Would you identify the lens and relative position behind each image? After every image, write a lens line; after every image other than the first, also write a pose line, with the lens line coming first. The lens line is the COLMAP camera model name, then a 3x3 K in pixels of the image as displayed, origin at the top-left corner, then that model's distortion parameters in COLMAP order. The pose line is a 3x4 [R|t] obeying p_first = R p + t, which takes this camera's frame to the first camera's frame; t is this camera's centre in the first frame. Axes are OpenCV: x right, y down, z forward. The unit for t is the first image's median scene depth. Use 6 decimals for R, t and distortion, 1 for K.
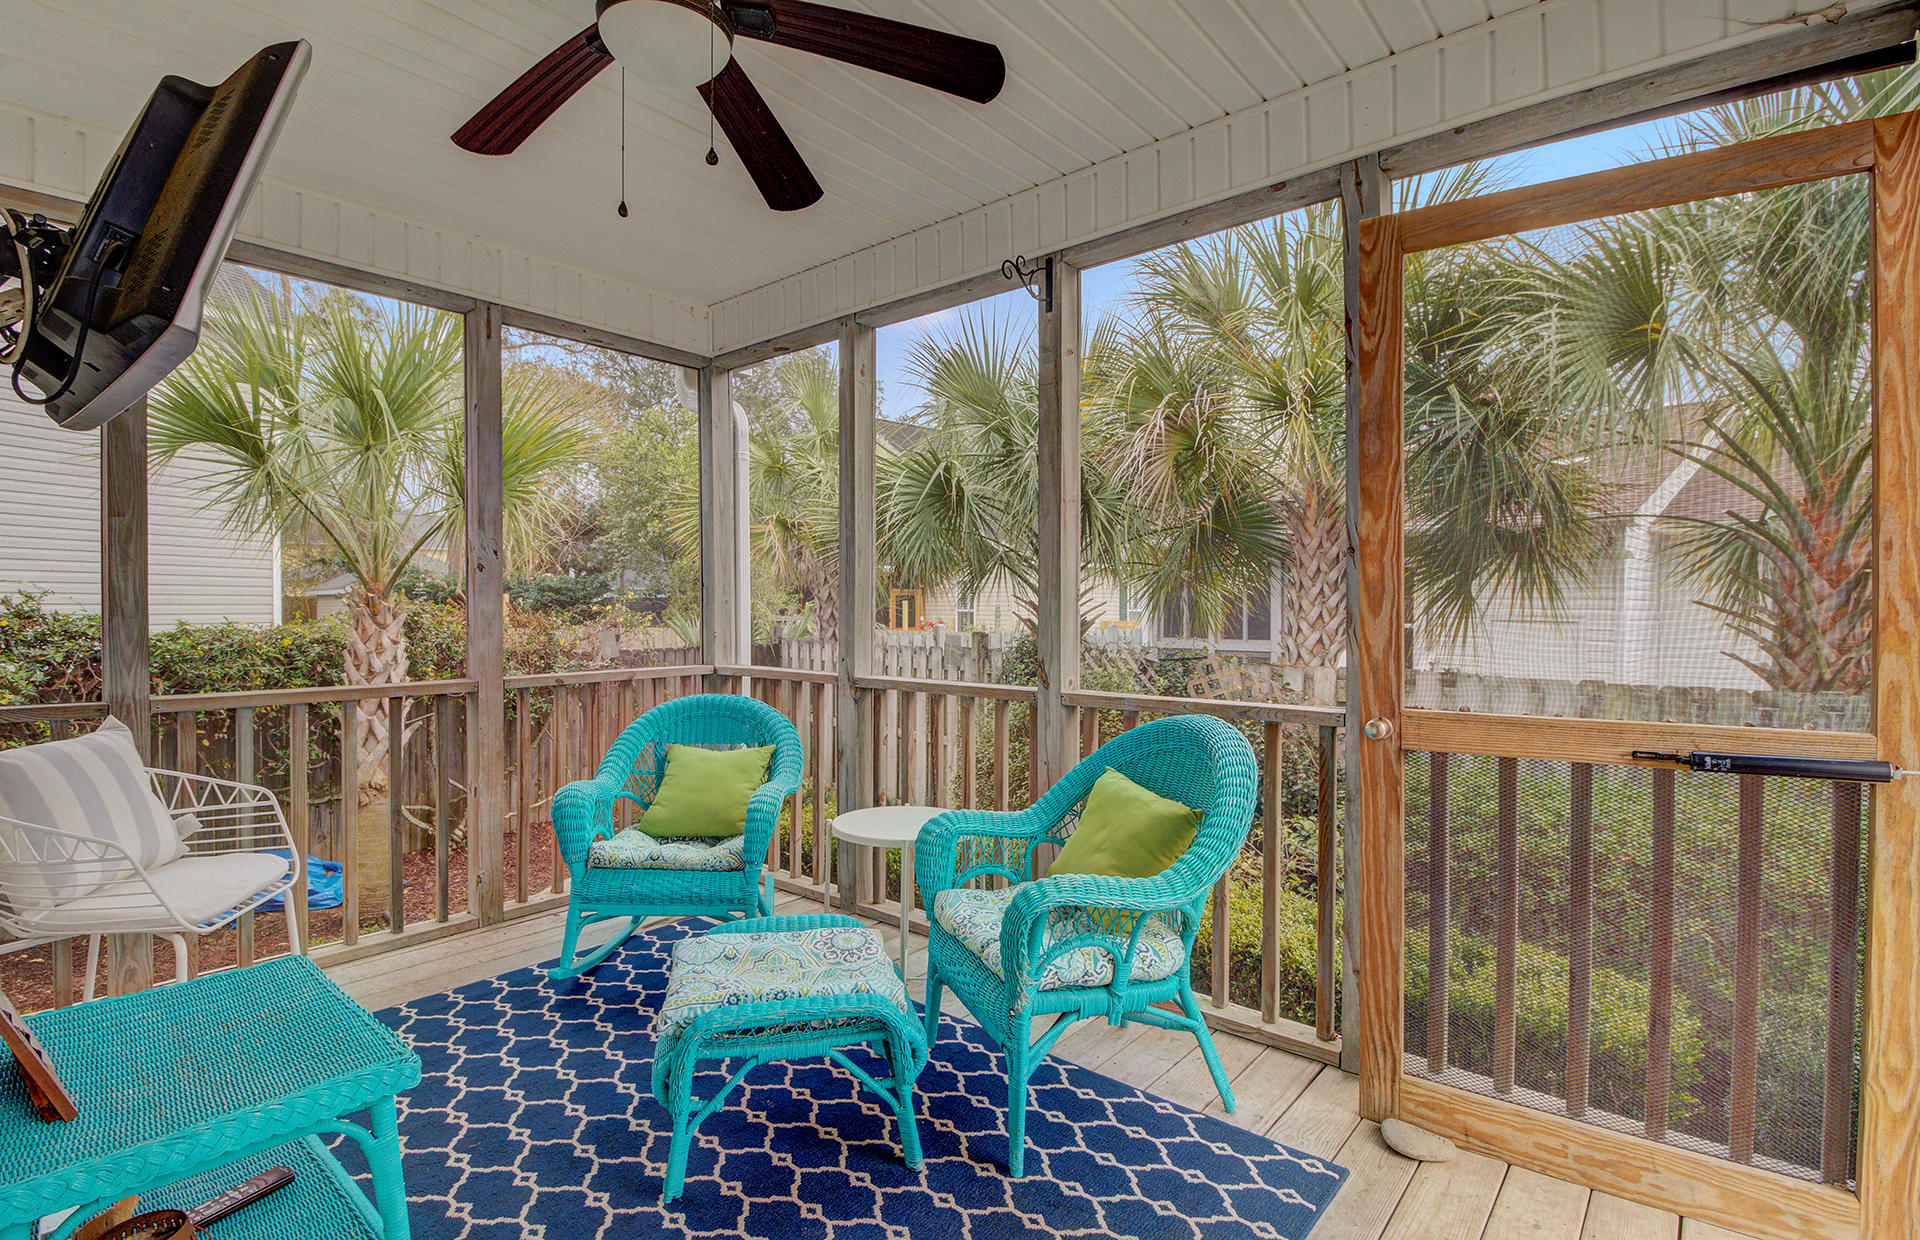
lens RADIAL K [[907.2, 0, 948.9], [0, 907.2, 625.0], [0, 0, 1]] dist [-0.002172, -0.007434]
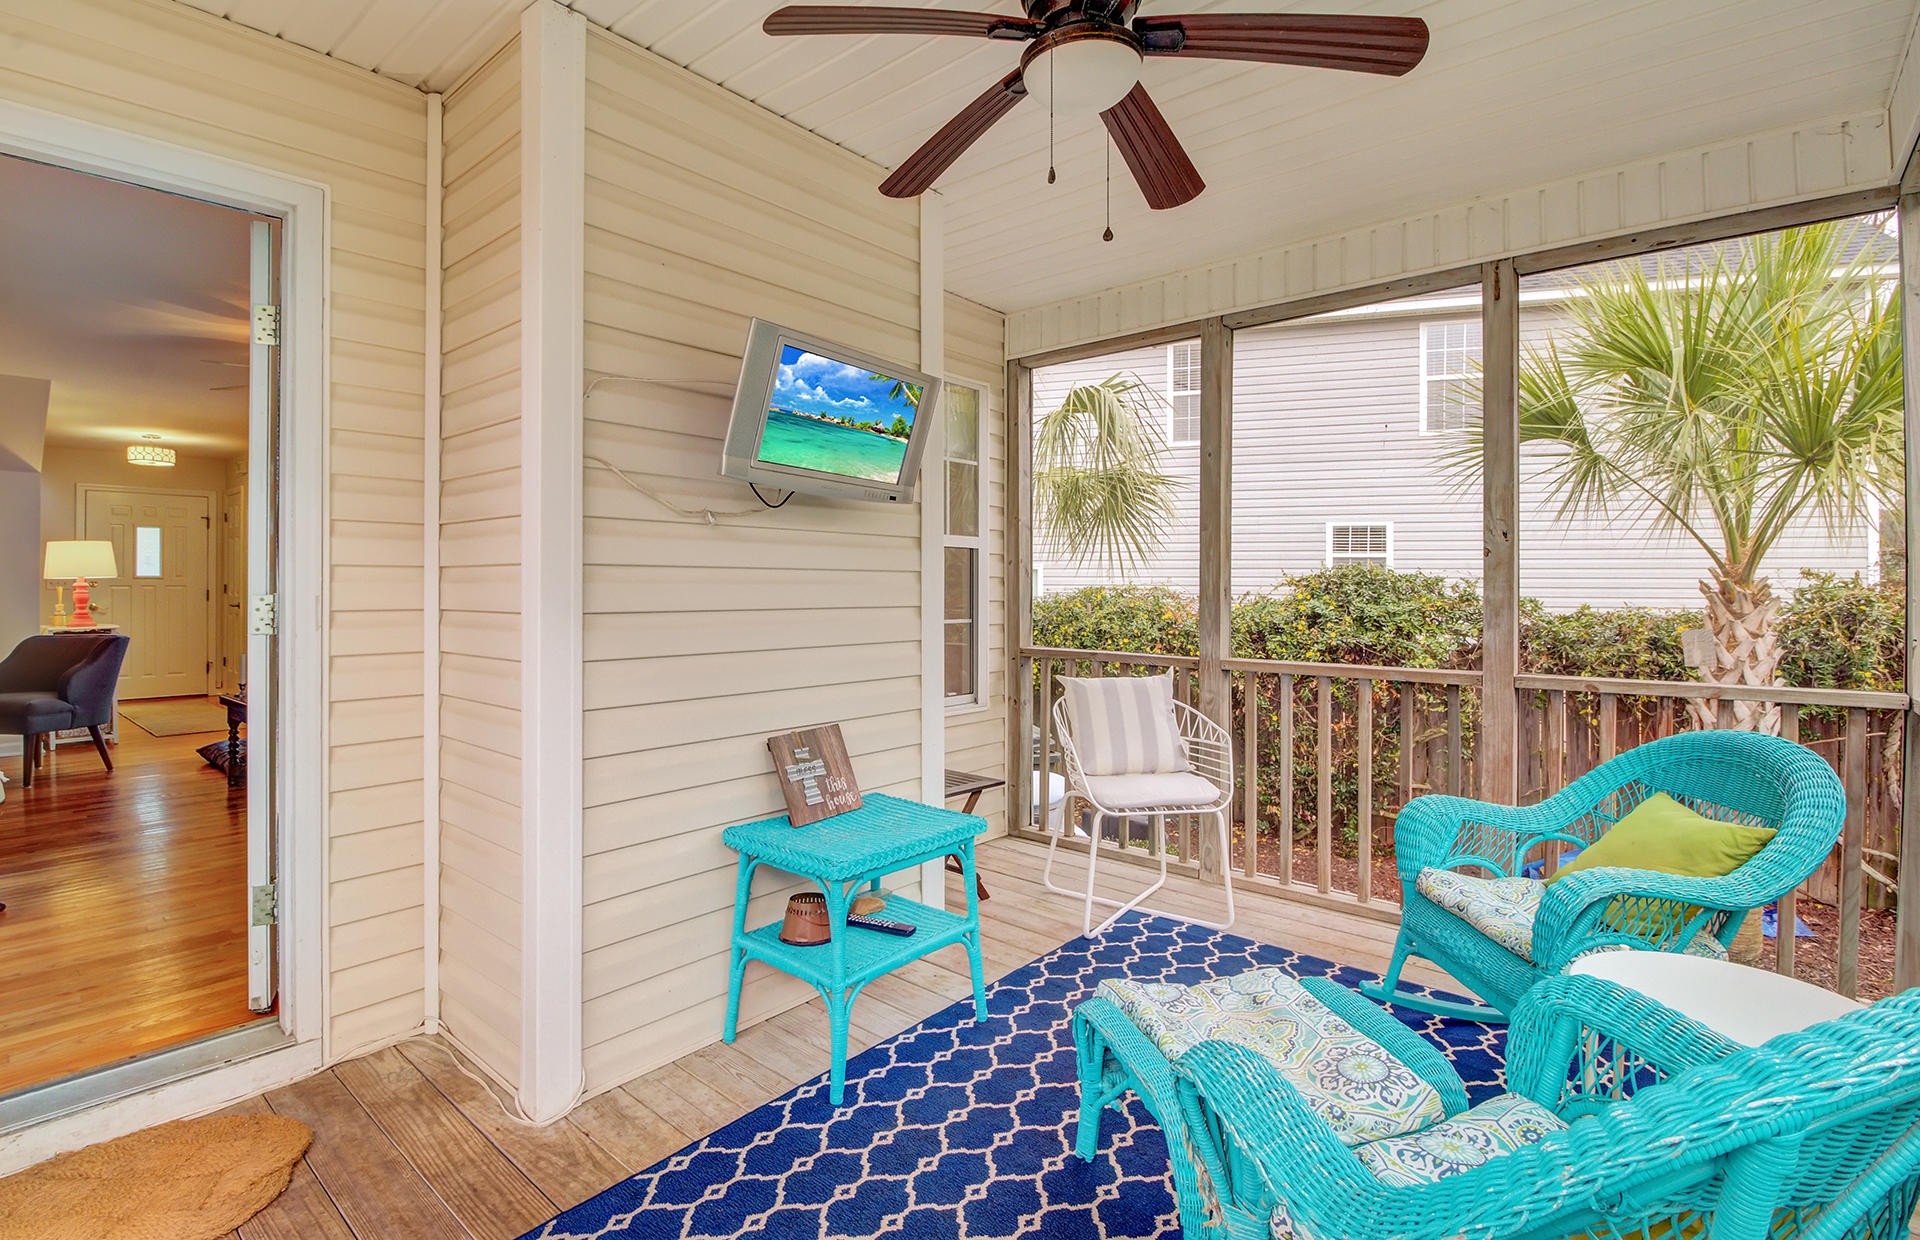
lens RADIAL K [[907.2, 0, 955.2], [0, 907.2, 599.6], [0, 0, 1]] dist [-0.002172, -0.007434]
pose [[-0.020599, 0.007529, -0.999759, 0.577225], [-0.024506, 0.999667, 0.008034, -0.006256], [0.999487, 0.024666, -0.020408, 0.700482]]
